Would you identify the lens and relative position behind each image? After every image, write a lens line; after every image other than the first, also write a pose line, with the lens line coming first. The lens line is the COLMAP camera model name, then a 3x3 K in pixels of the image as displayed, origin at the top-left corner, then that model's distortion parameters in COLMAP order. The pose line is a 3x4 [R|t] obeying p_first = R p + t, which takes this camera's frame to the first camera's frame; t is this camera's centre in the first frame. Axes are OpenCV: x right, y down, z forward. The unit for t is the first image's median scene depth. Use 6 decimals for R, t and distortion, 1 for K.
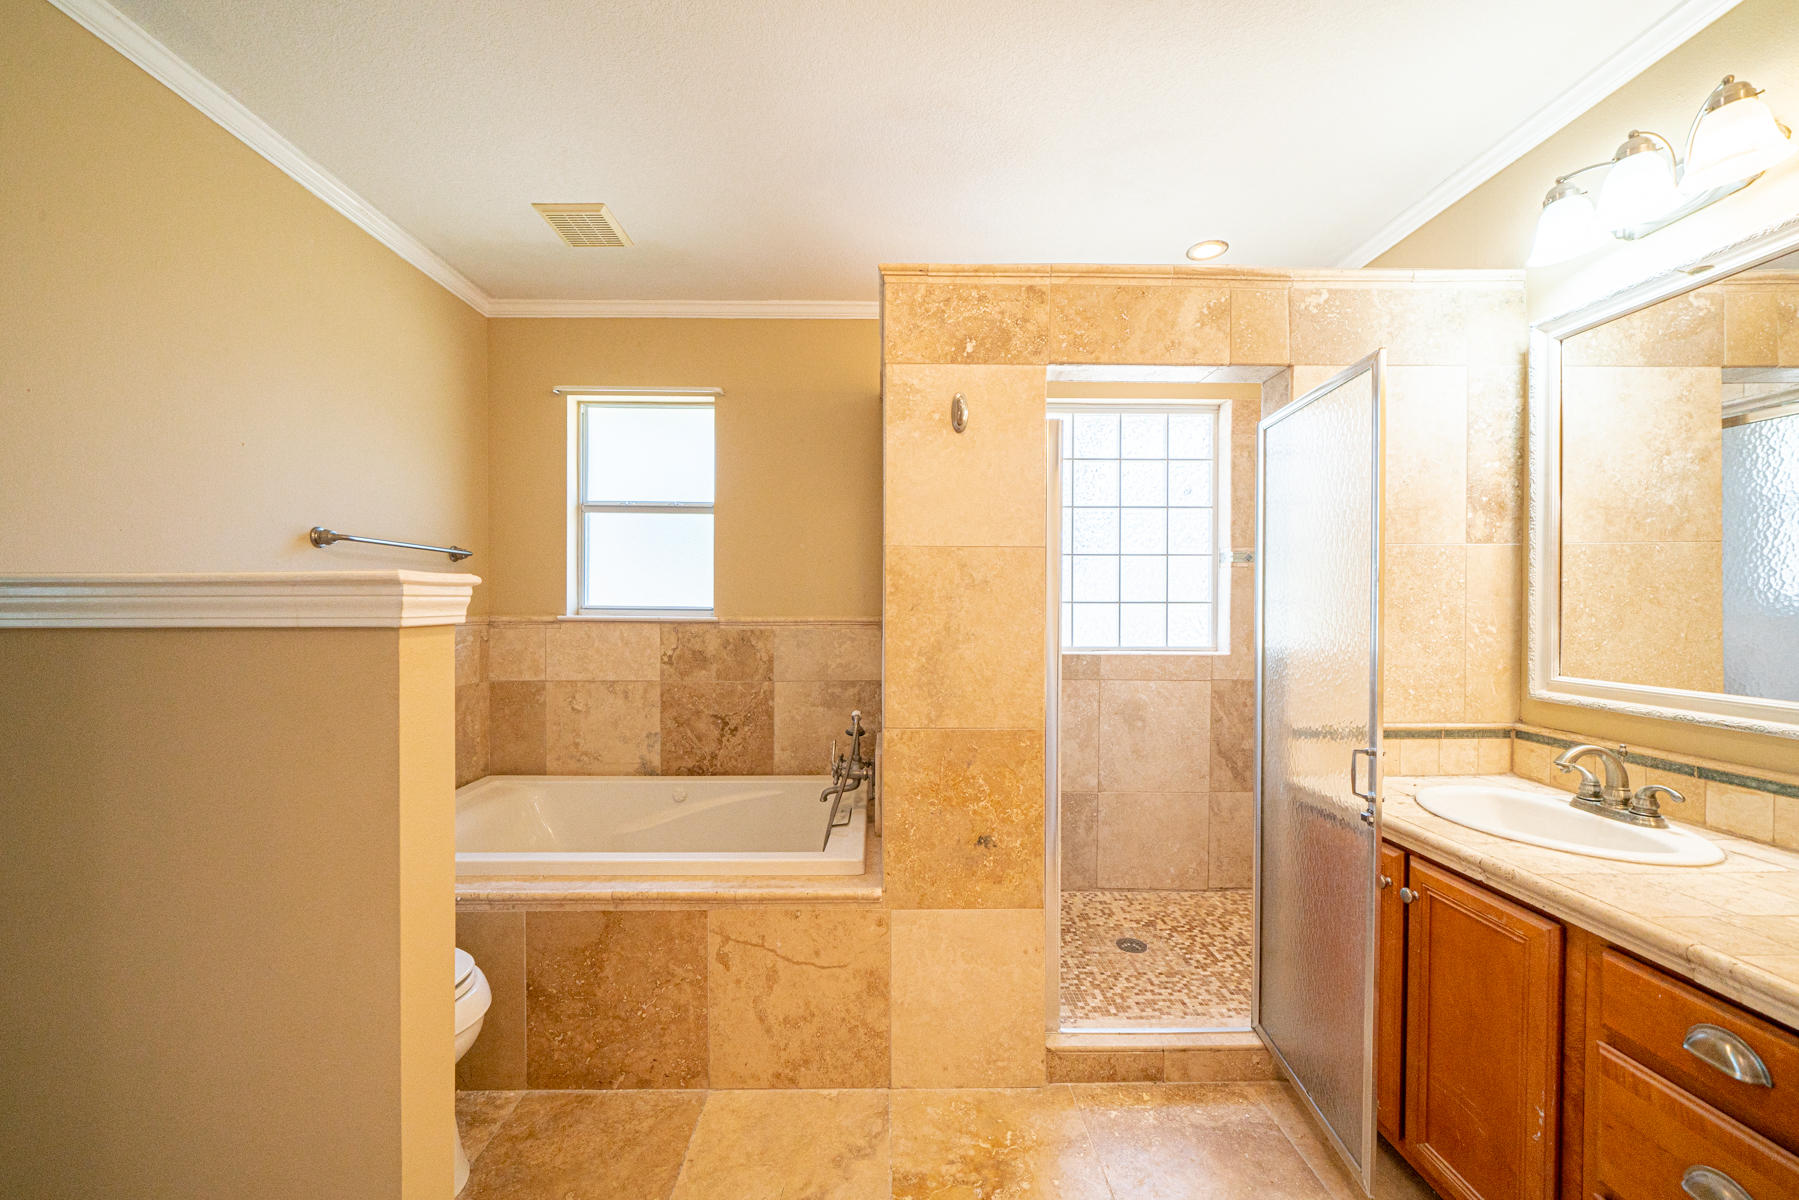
lens RADIAL K [[683.7, 0, 896.7], [0, 683.7, 605.3], [0, 0, 1]] dist [-0.010300, 0.000613]
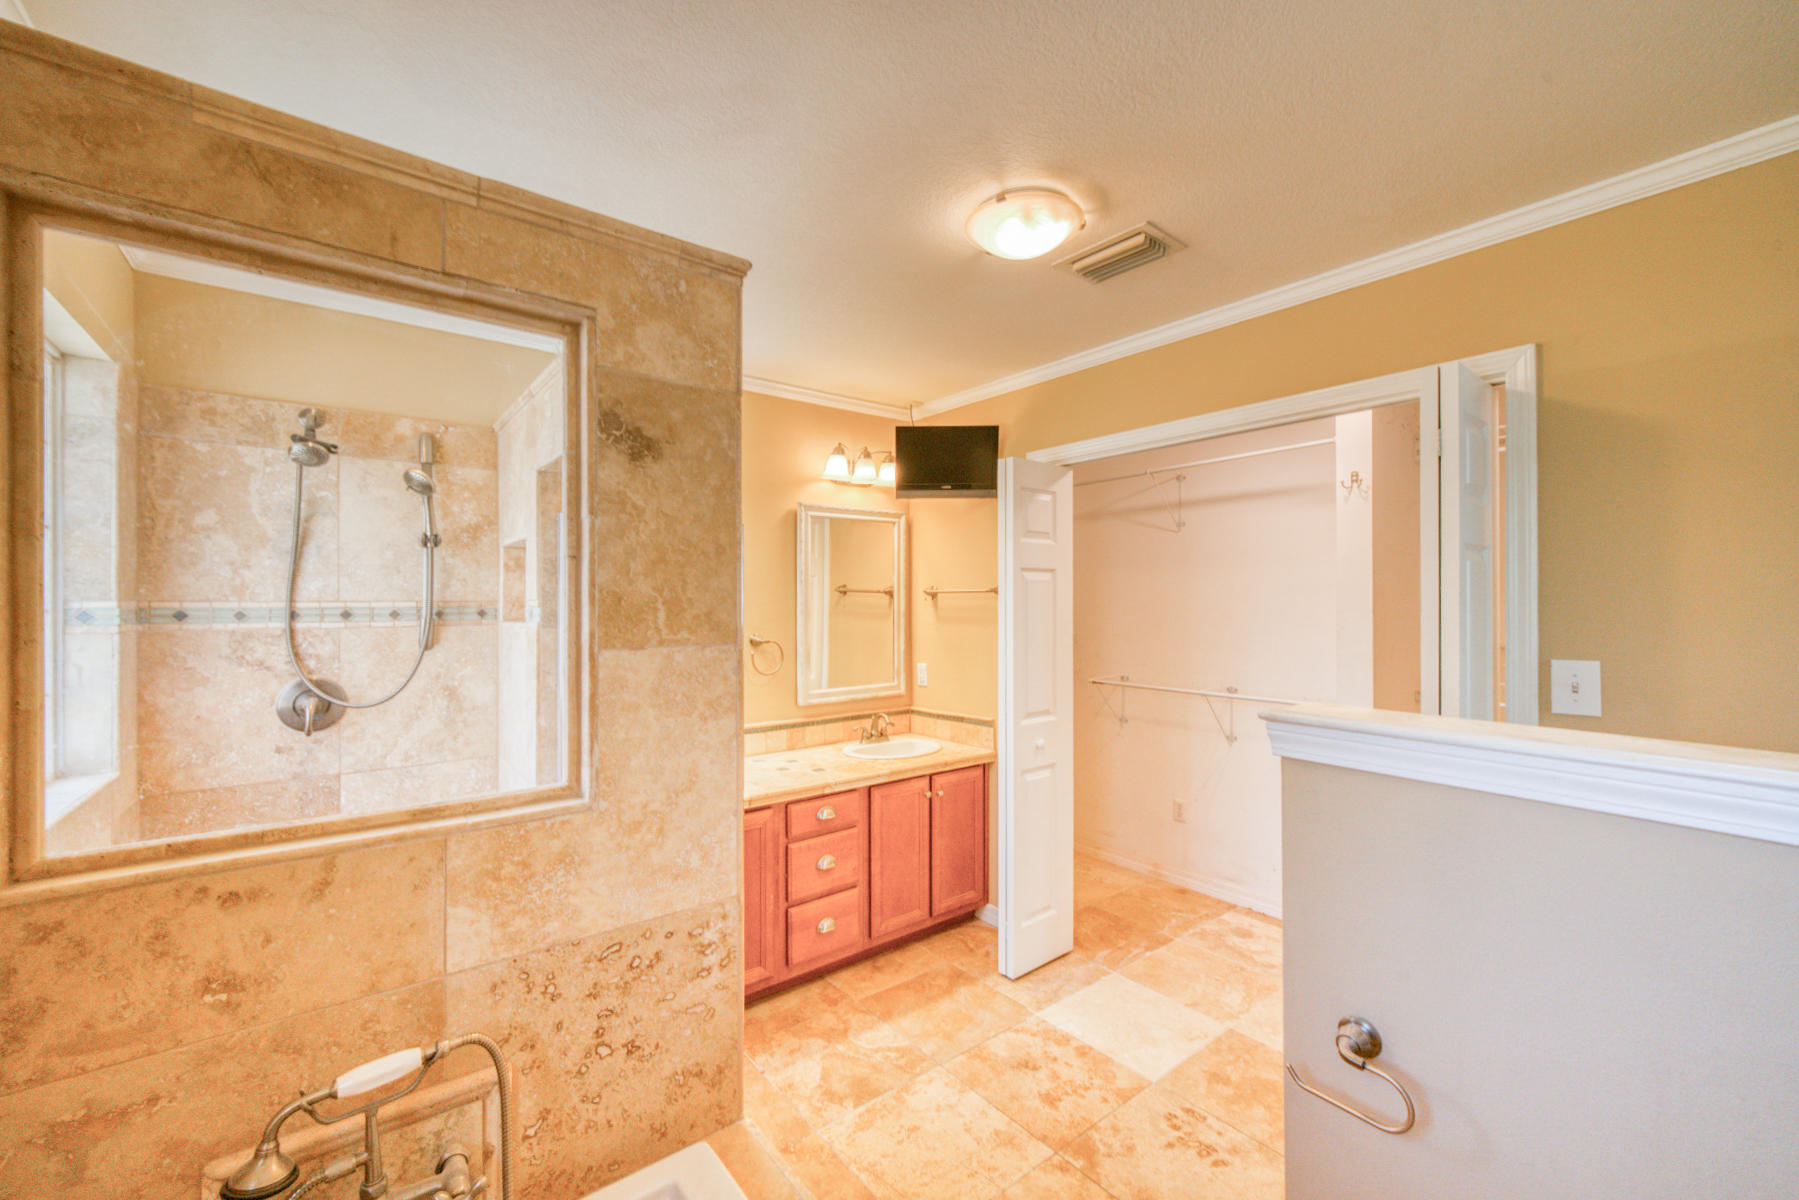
lens RADIAL K [[708.7, 0, 898.4], [0, 708.7, 604.5], [0, 0, 1]] dist [-0.006841, 0.002215]
pose [[-0.604329, -0.006055, 0.796712, -0.432185], [0.000964, 0.999965, 0.008331, -0.084731], [-0.796734, 0.005803, -0.604302, 0.784906]]
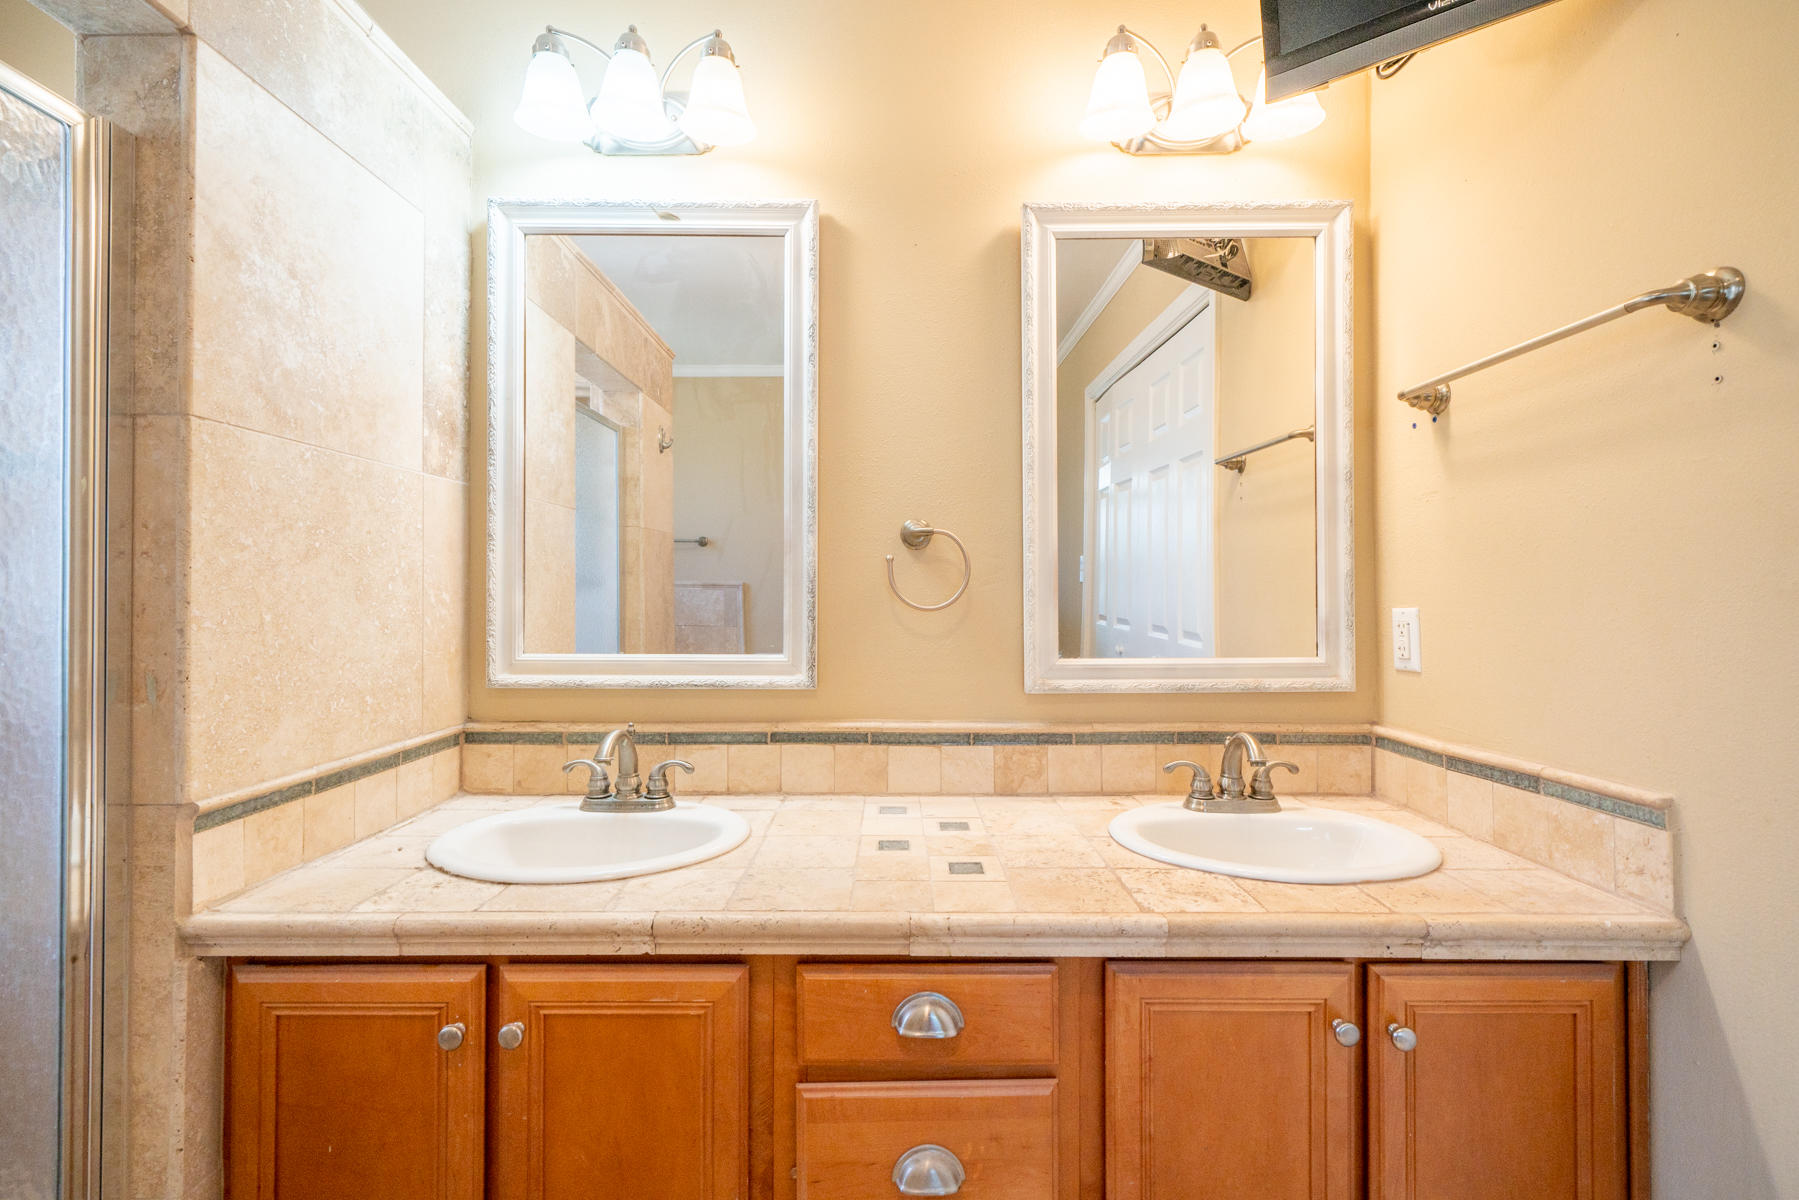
lens RADIAL K [[794.7, 0, 896.2], [0, 794.7, 592.6], [0, 0, 1]] dist [-0.003446, 0.001418]
pose [[0.029020, 0.001724, 0.999577, 0.032062], [0.004483, 0.999988, -0.001855, 0.020199], [-0.999569, 0.004535, 0.029012, 0.300246]]
